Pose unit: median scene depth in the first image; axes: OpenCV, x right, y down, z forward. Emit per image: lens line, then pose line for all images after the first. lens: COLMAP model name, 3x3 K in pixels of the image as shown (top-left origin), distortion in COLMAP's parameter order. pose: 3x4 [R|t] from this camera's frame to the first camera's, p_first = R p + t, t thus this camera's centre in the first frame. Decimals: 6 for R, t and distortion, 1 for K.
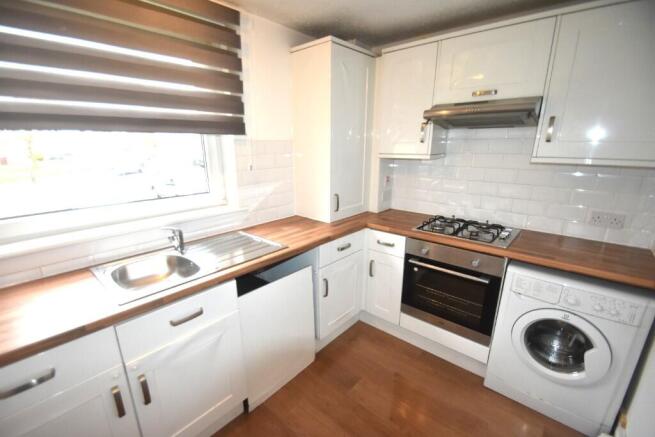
lens RADIAL K [[288.1, 0, 322.6], [0, 288.1, 223.8], [0, 0, 1]] dist [0.003877, -0.009214]
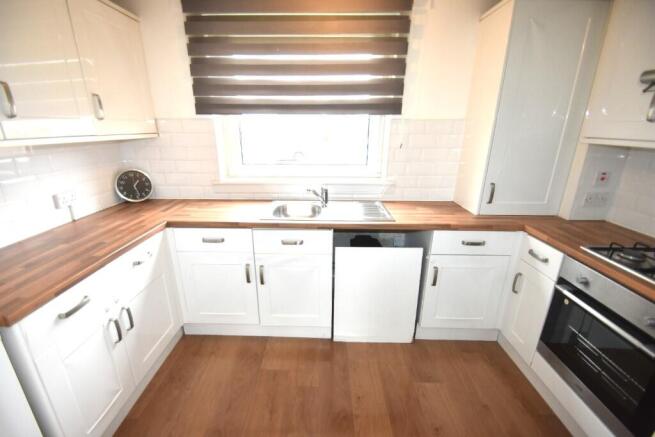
lens RADIAL K [[288.1, 0, 322.3], [0, 288.1, 221.8], [0, 0, 1]] dist [0.003877, -0.009214]
pose [[0.652397, 0.242326, -0.718092, 0.401584], [-0.208642, 0.968319, 0.137213, -0.005558], [0.728592, 0.060307, 0.682288, 0.068023]]
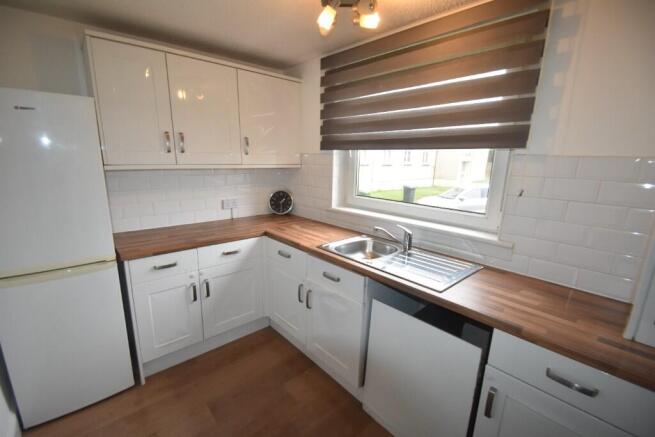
lens RADIAL K [[288.1, 0, 325.7], [0, 288.1, 221.6], [0, 0, 1]] dist [0.003877, -0.009214]
pose [[-0.112619, 0.217833, -0.969467, 0.523439], [-0.285097, 0.927566, 0.241537, -0.163008], [0.951859, 0.303594, -0.042358, 0.588998]]
